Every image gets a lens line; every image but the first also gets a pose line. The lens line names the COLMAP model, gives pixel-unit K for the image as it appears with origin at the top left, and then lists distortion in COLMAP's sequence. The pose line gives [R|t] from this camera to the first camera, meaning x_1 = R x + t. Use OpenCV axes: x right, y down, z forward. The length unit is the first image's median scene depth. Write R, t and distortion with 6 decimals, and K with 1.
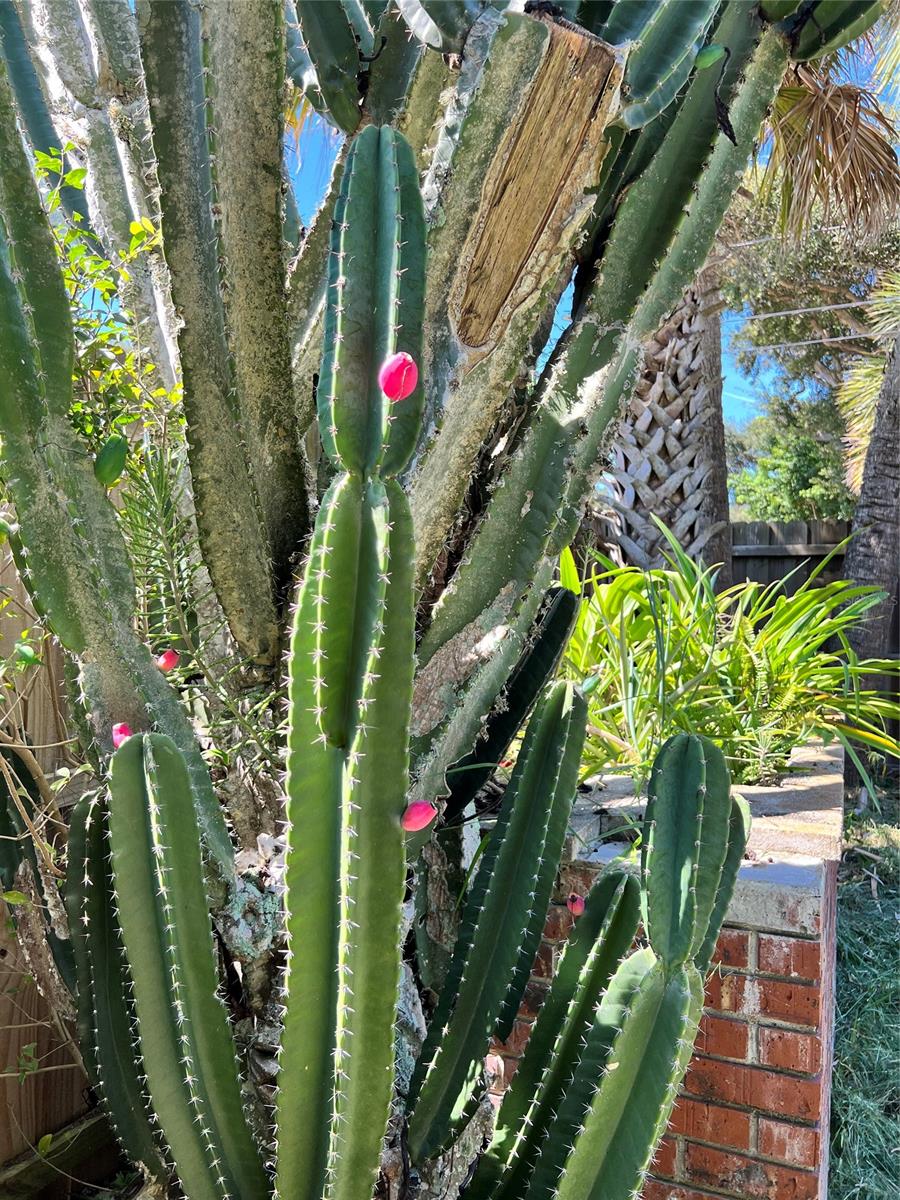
lens RADIAL K [[893.0, 0, 448.3], [0, 893.0, 610.3], [0, 0, 1]] dist [0.086483, -0.126058]
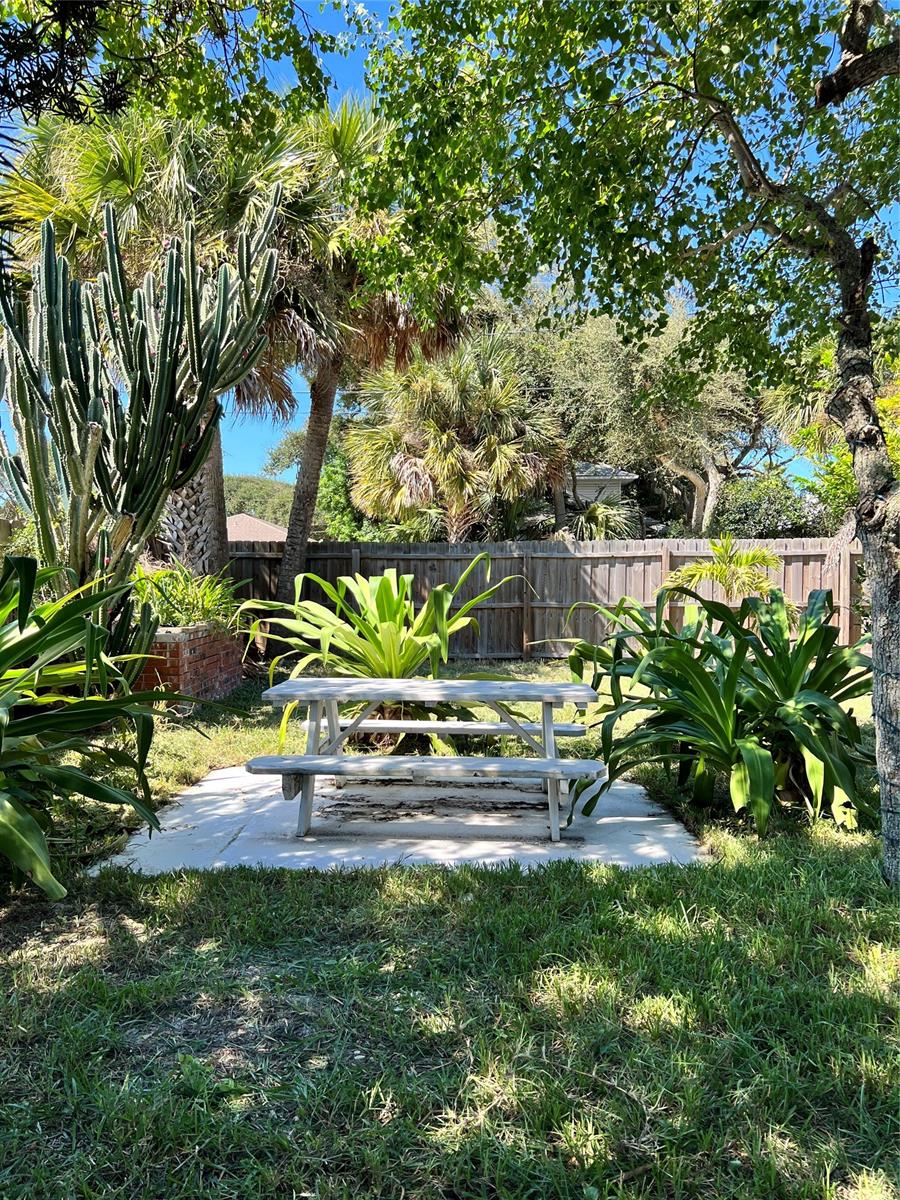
lens RADIAL K [[893.0, 0, 448.3], [0, 893.0, 610.3], [0, 0, 1]] dist [0.086483, -0.126058]
pose [[0.914865, -0.022909, 0.403110, -0.100833], [0.010155, 0.999379, 0.033747, -0.002261], [-0.403633, -0.026781, 0.914529, -1.490570]]
